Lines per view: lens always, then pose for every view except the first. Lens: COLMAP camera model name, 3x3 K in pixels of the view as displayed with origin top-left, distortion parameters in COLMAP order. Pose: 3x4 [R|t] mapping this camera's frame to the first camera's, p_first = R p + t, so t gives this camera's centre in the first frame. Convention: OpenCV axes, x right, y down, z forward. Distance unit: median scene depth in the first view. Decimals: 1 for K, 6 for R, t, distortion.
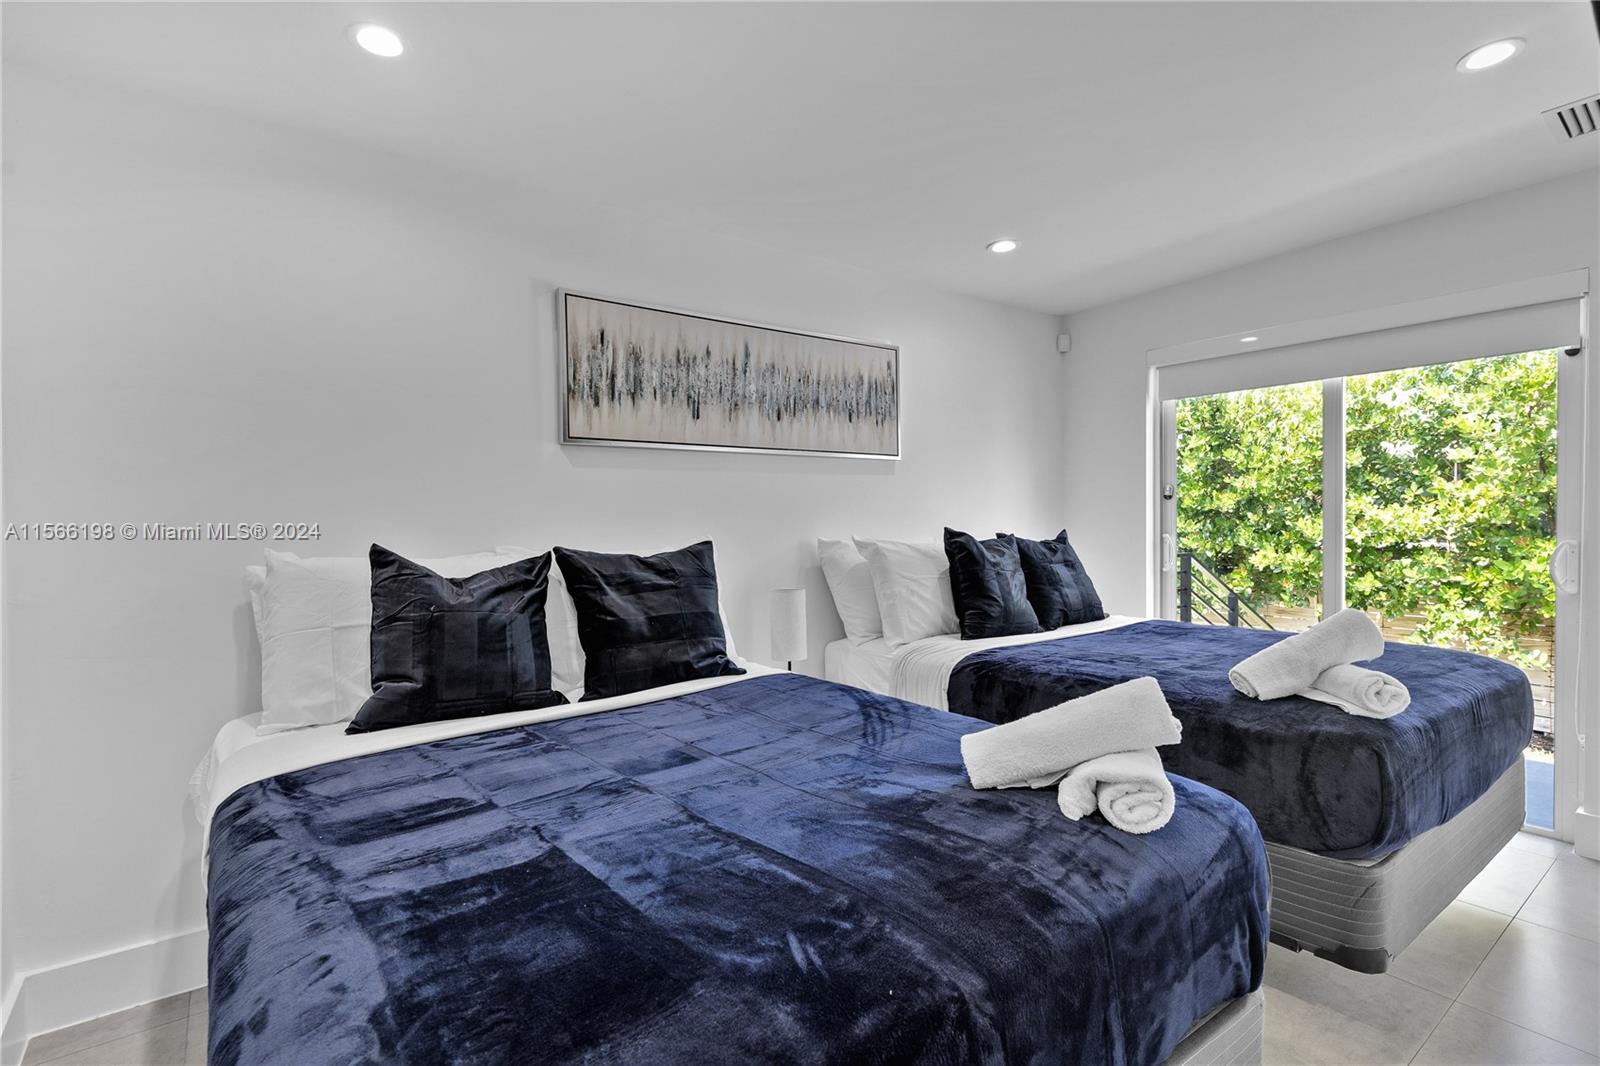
lens RADIAL K [[766.1, 0, 798.8], [0, 766.1, 527.3], [0, 0, 1]] dist [-0.007346, 0.001498]
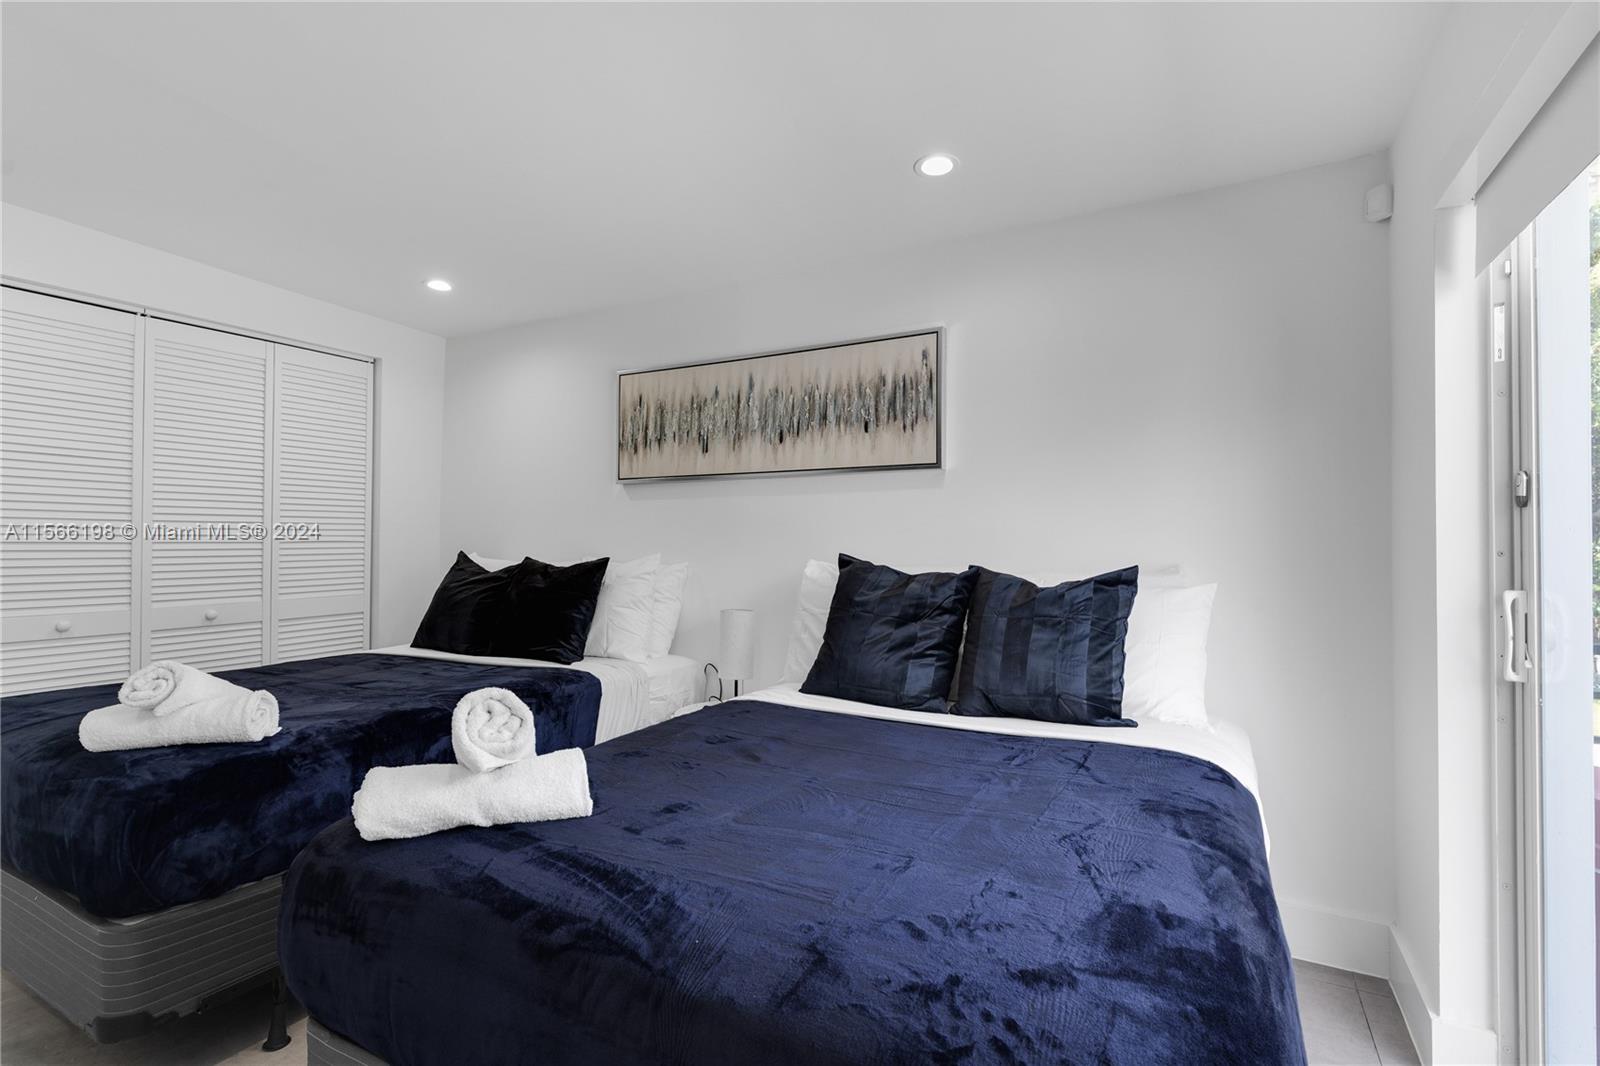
lens RADIAL K [[766.1, 0, 802.3], [0, 766.1, 533.8], [0, 0, 1]] dist [-0.007346, 0.001498]
pose [[0.420600, 0.006654, -0.907222, 0.931389], [-0.012865, 0.999916, 0.001369, -0.023072], [0.907155, 0.011096, 0.420650, 0.626320]]
